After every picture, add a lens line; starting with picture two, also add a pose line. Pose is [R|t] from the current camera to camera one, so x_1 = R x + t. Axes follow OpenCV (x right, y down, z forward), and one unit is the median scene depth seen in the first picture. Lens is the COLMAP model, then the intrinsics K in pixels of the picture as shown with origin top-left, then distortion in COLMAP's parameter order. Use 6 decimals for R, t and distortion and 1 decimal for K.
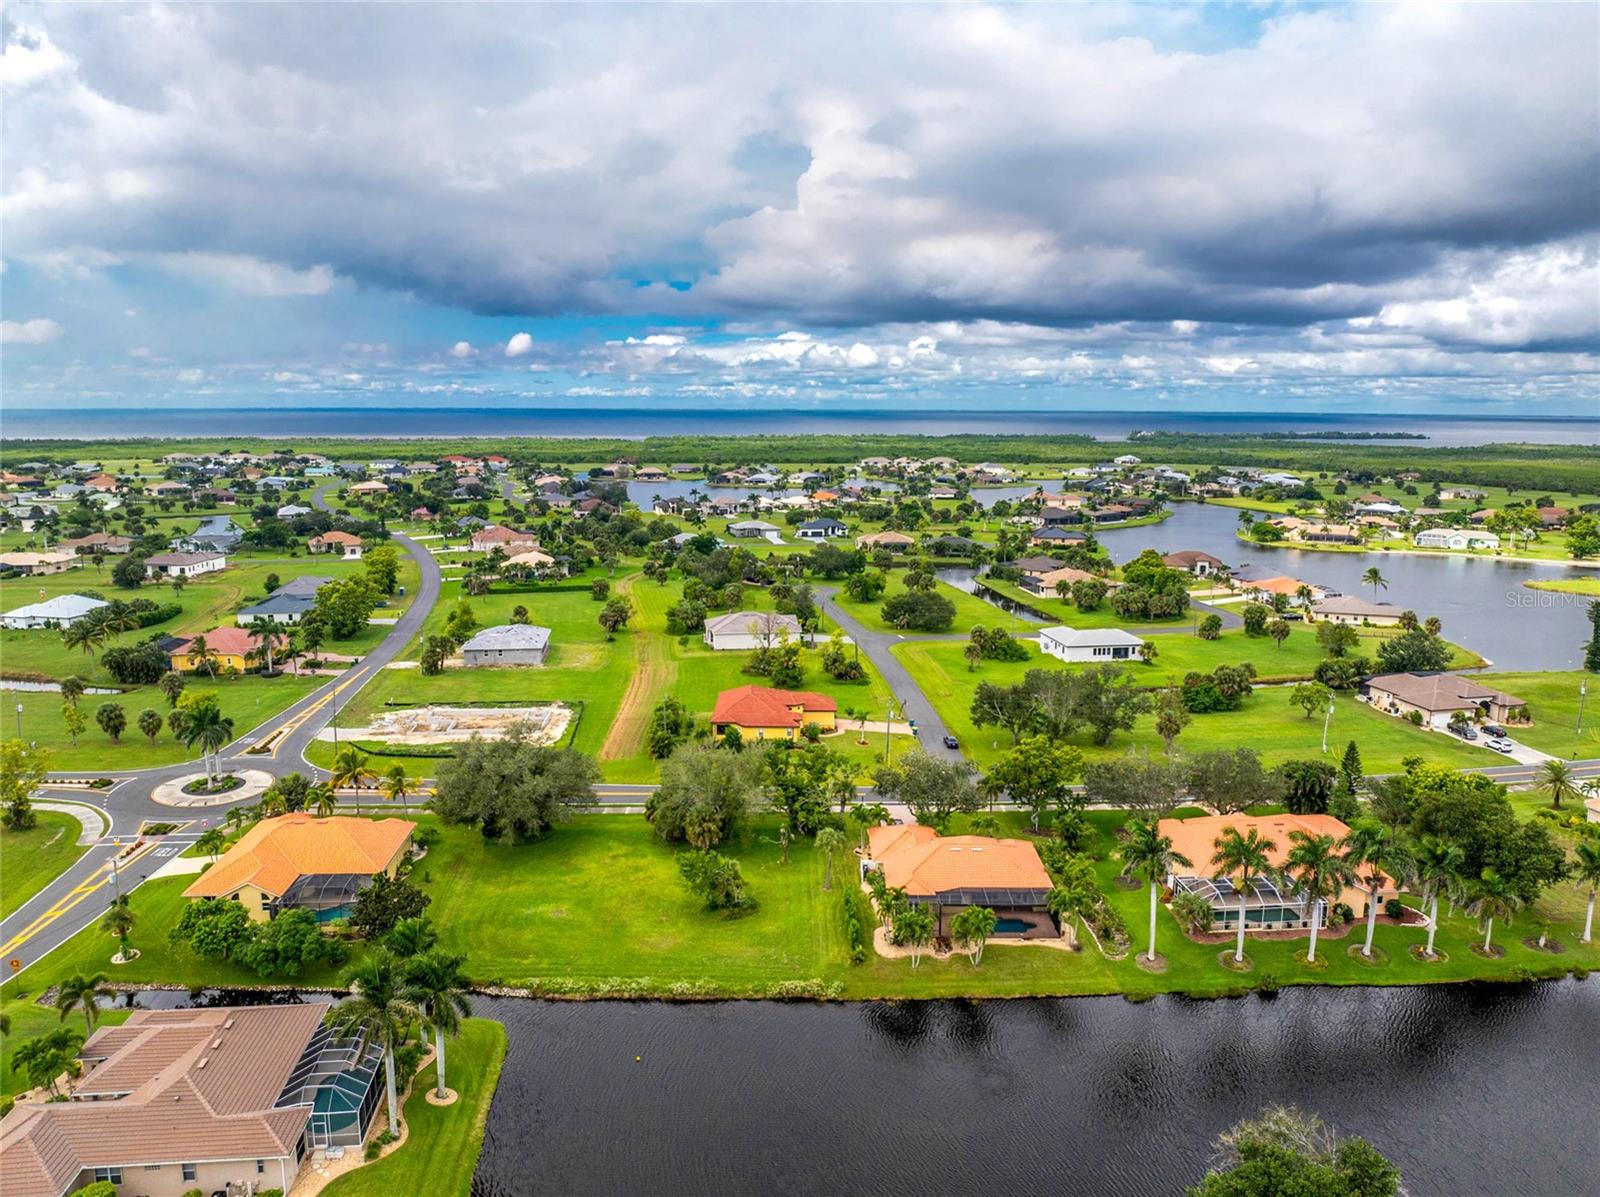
lens RADIAL K [[1131.8, 0, 785.5], [0, 1131.8, 591.2], [0, 0, 1]] dist [-0.037480, 0.002844]
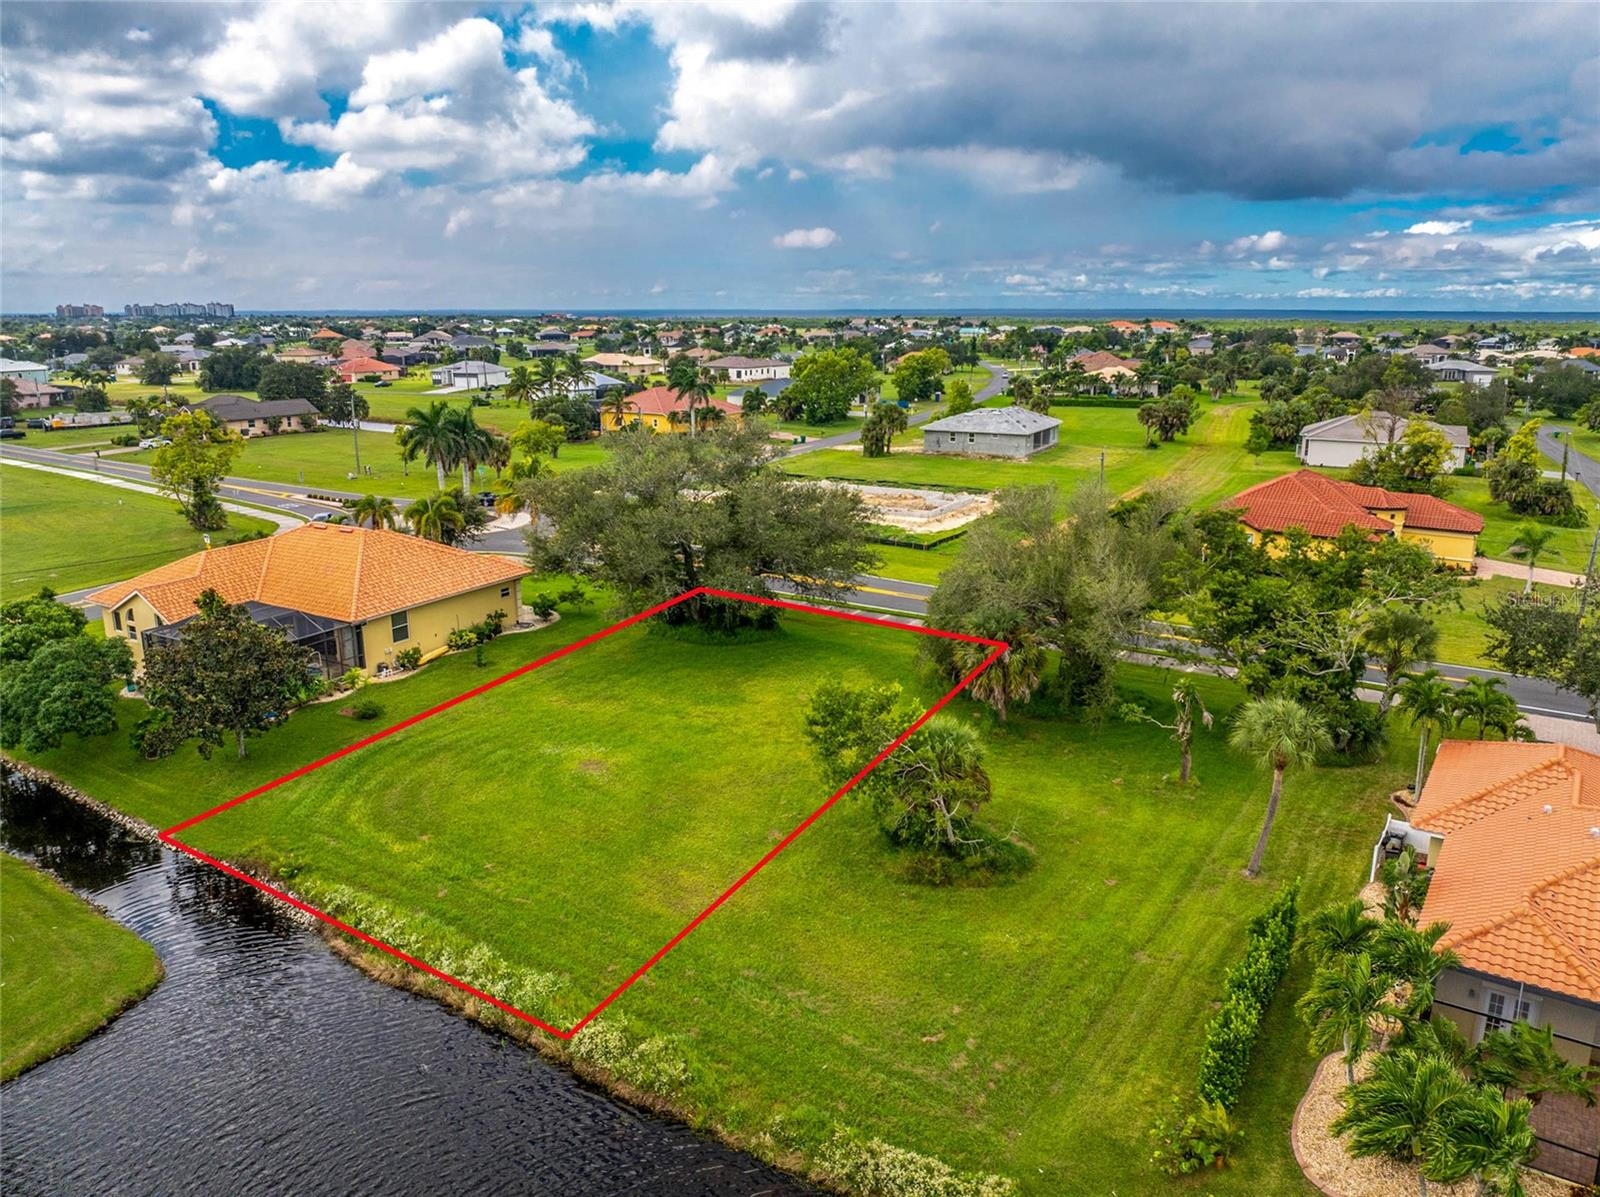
lens RADIAL K [[1131.8, 0, 792.1], [0, 1131.8, 599.0], [0, 0, 1]] dist [-0.037480, 0.002844]
pose [[0.827857, 0.130878, -0.545457, 0.014657], [-0.080812, 0.990083, 0.114912, 0.022708], [0.555087, -0.051051, 0.830224, 0.095332]]
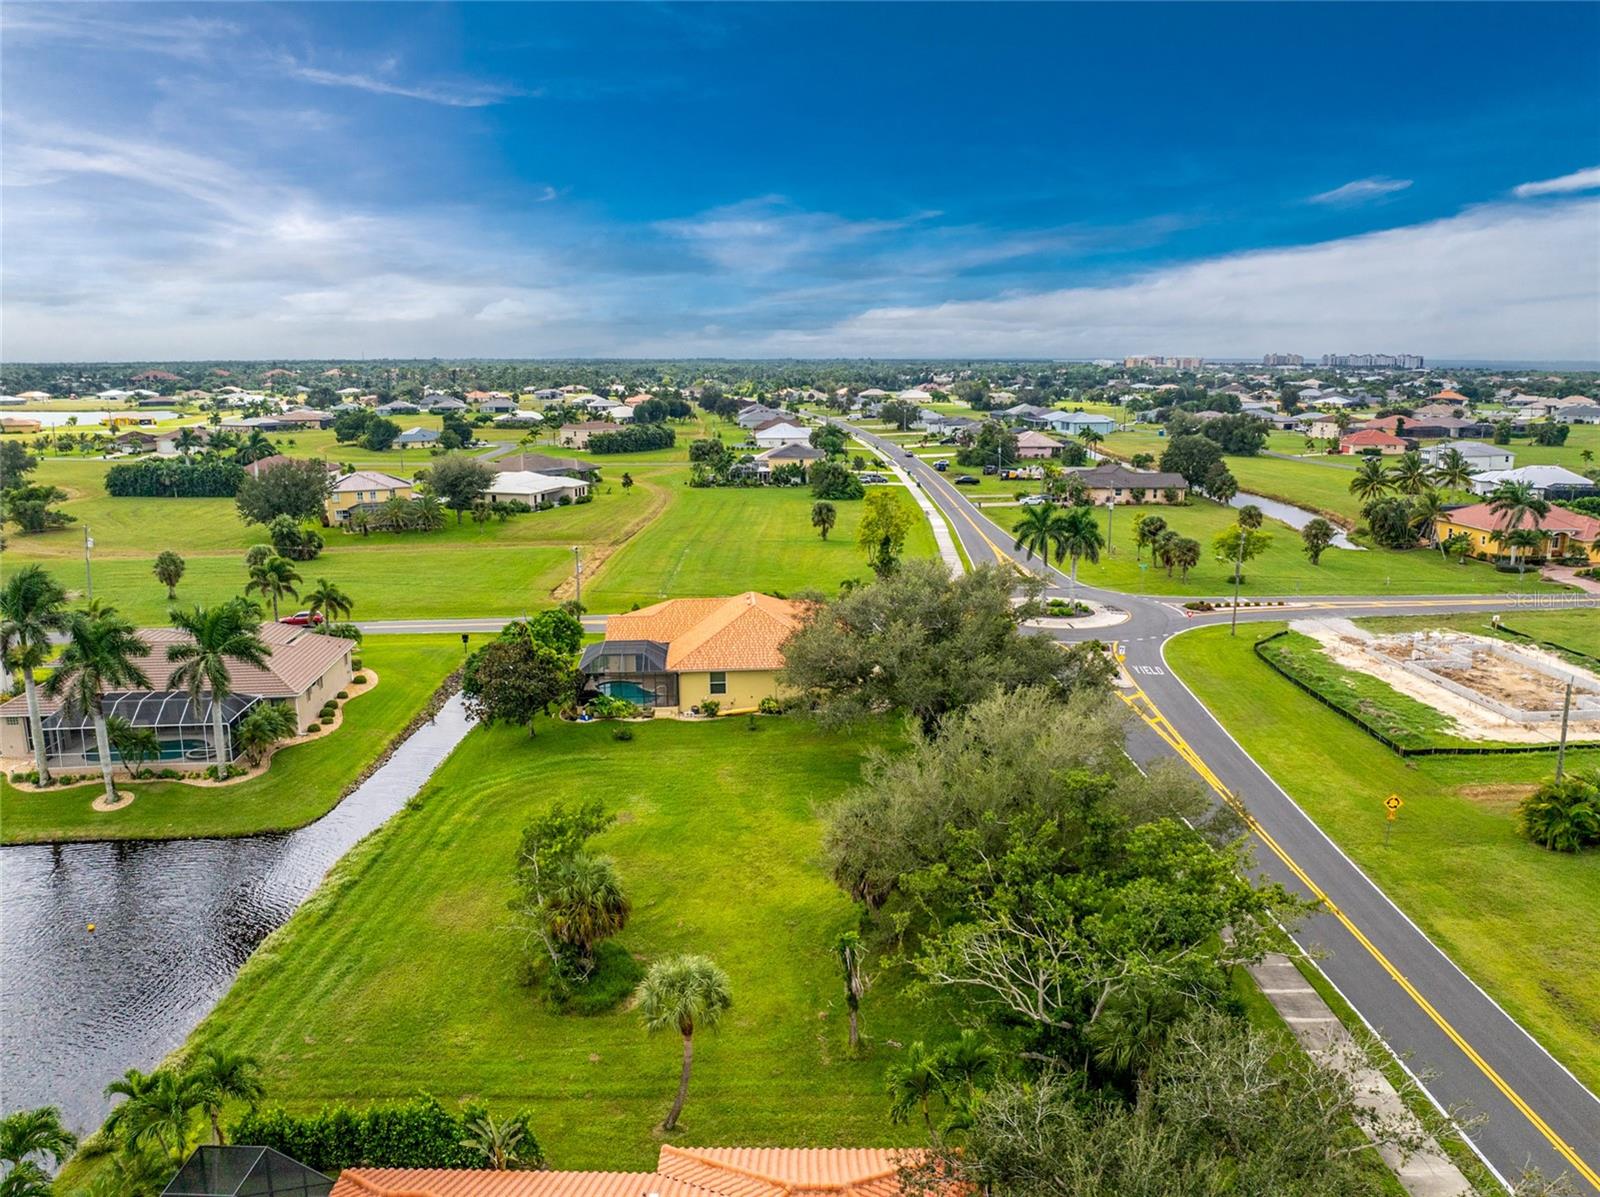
lens RADIAL K [[1131.8, 0, 811.7], [0, 1131.8, 593.4], [0, 0, 1]] dist [-0.037480, 0.002844]
pose [[0.008325, 0.192536, -0.981255, 0.048798], [-0.152248, 0.970092, 0.189054, 0.007046], [0.988307, 0.147820, 0.037389, 0.150295]]
